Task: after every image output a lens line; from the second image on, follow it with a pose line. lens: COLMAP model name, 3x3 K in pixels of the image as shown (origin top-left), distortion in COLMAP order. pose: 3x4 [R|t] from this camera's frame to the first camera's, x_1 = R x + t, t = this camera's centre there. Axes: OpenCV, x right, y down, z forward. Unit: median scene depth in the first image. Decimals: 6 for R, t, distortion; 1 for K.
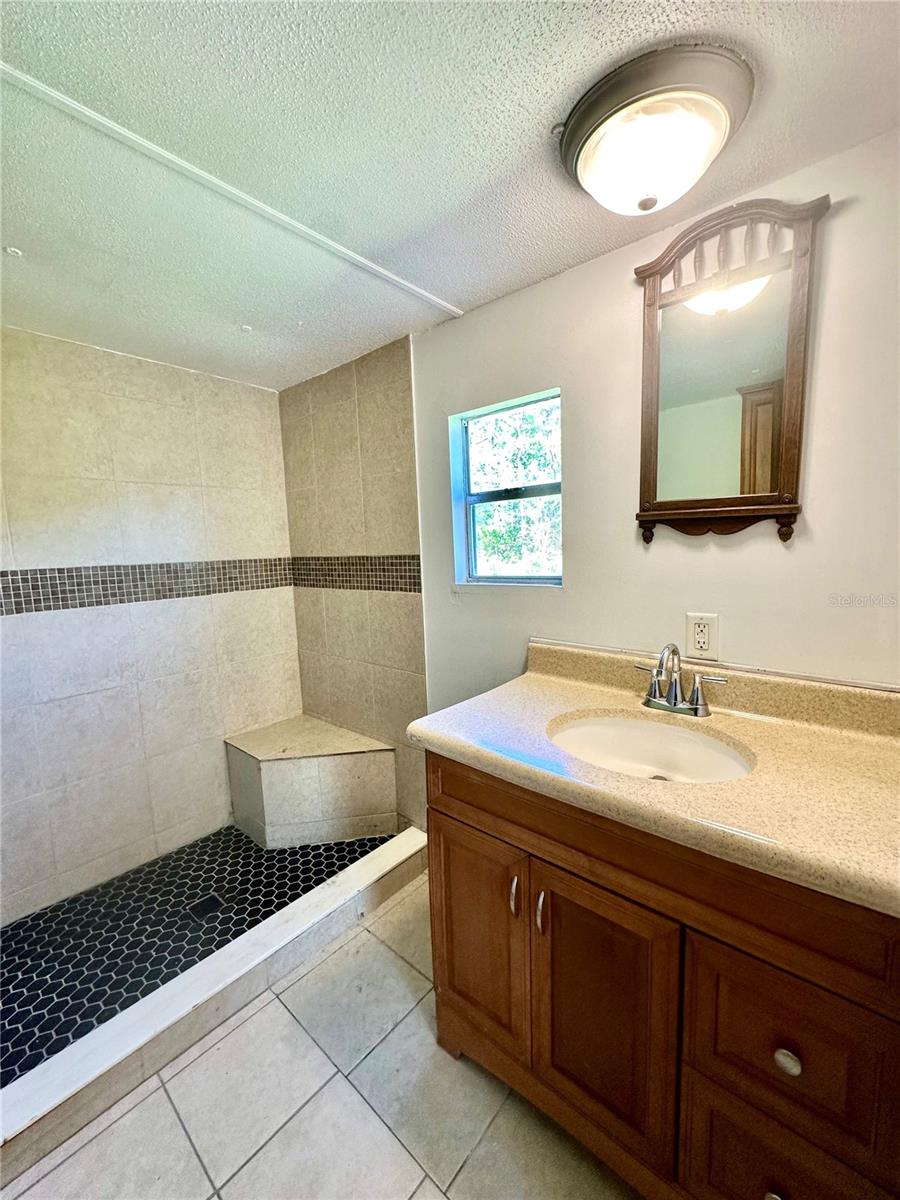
lens RADIAL K [[477.4, 0, 451.8], [0, 477.4, 599.1], [0, 0, 1]] dist [-0.004254, 0.000835]
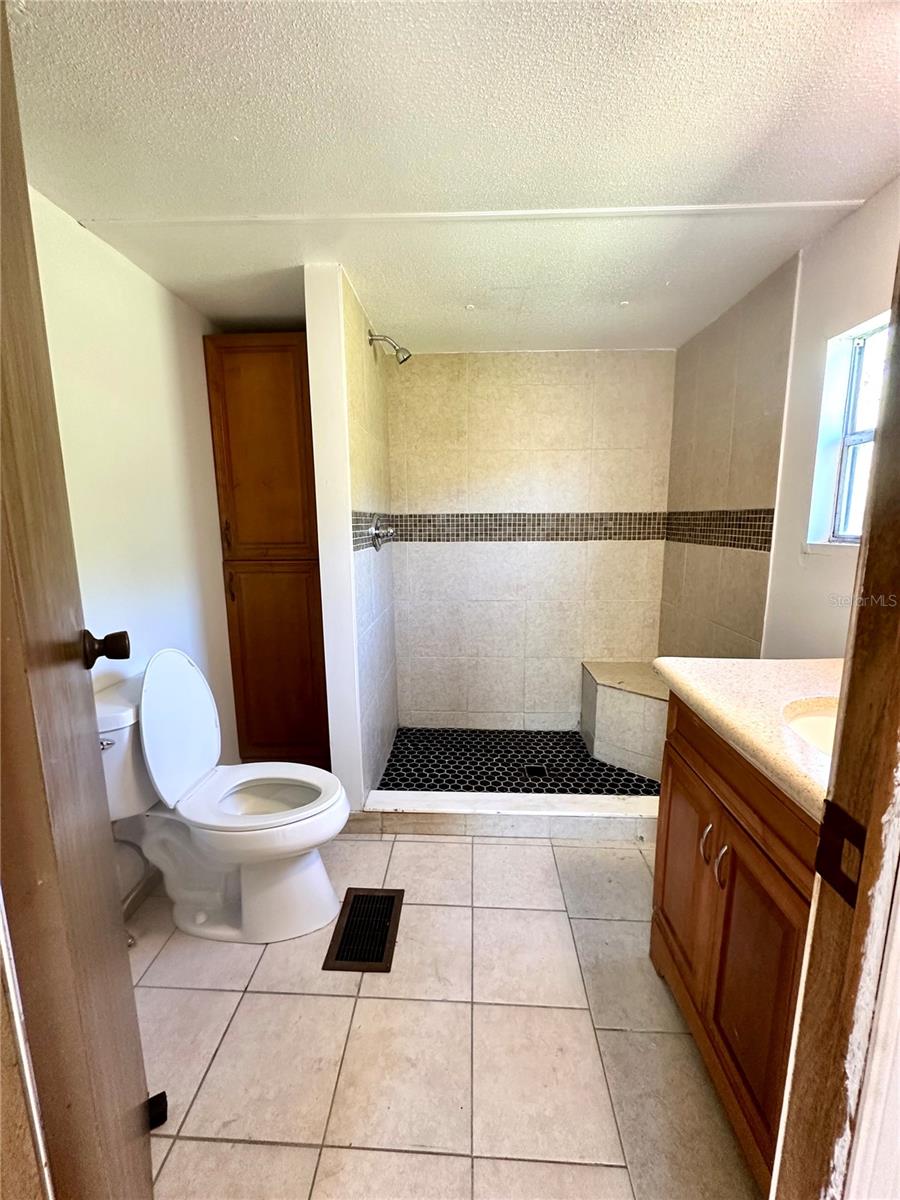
lens RADIAL K [[477.4, 0, 451.6], [0, 477.4, 596.8], [0, 0, 1]] dist [-0.004254, 0.000835]
pose [[0.624026, 0.156306, -0.765611, 0.247346], [-0.102379, 0.987698, 0.118201, 0.024916], [0.774668, 0.004622, 0.632351, -0.028074]]
